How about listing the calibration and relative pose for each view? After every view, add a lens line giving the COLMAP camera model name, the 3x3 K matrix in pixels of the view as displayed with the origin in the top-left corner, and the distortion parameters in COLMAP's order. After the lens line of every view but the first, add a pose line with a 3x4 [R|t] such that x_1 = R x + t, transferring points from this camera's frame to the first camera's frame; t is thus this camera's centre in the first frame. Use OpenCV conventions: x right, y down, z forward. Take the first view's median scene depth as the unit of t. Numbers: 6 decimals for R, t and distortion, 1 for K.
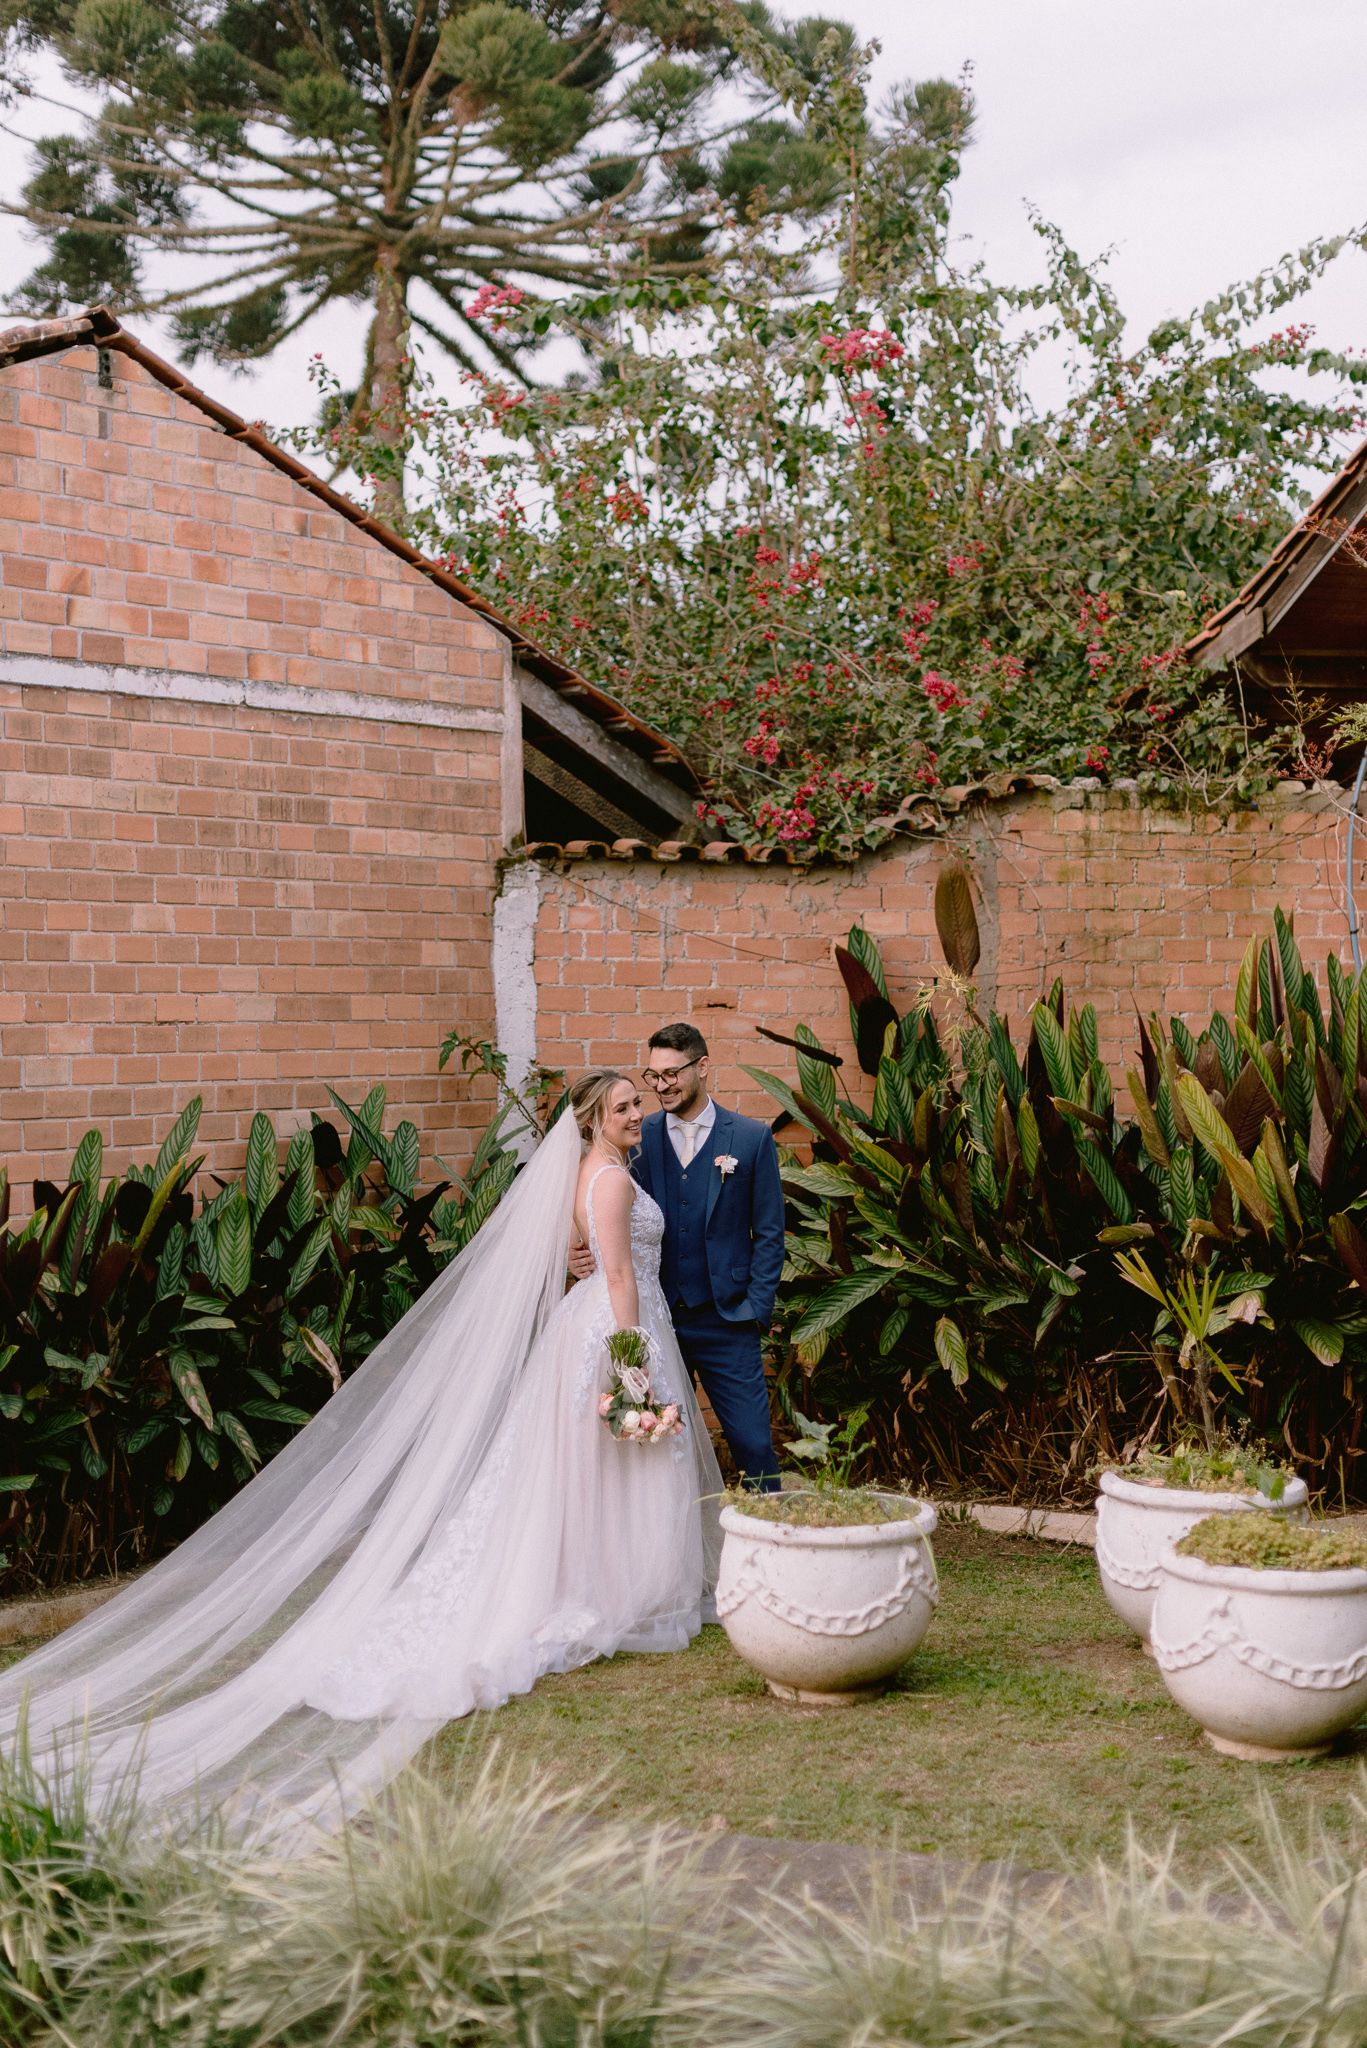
lens RADIAL K [[3321.5, 0, 690.7], [0, 3321.5, 1023.9], [0, 0, 1]] dist [0.028092, 0.000000]
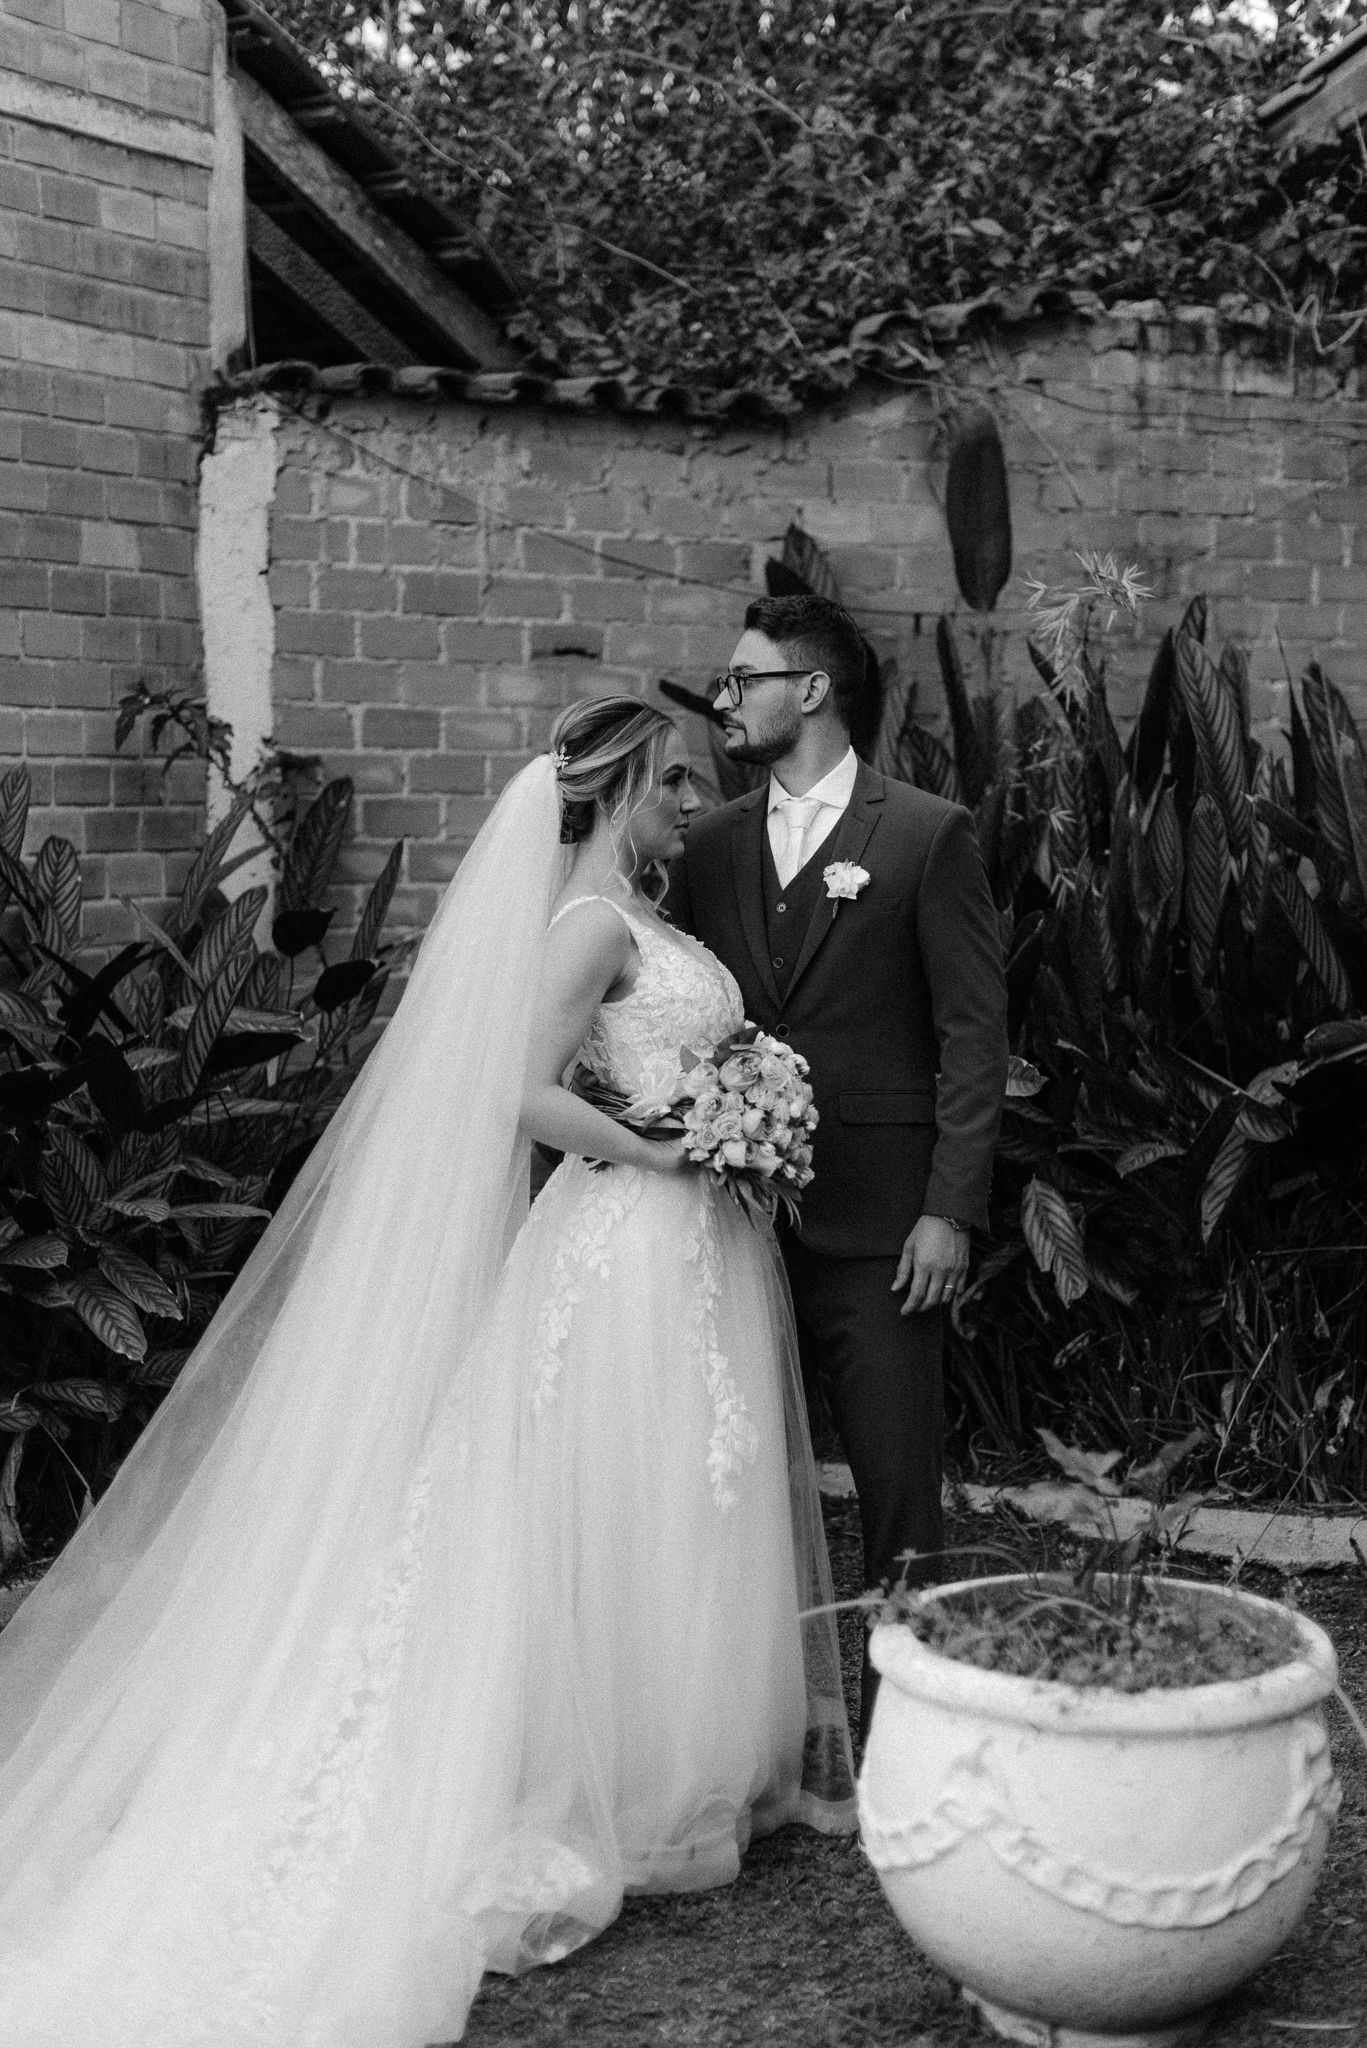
lens RADIAL K [[3321.5, 0, 675.2], [0, 3321.5, 1037.6], [0, 0, 1]] dist [0.028092, 0.000000]
pose [[0.988355, -0.002272, 0.152145, -0.065416], [-0.008337, 0.997578, 0.069056, 0.022572], [-0.151934, -0.069520, 0.985943, 0.404943]]
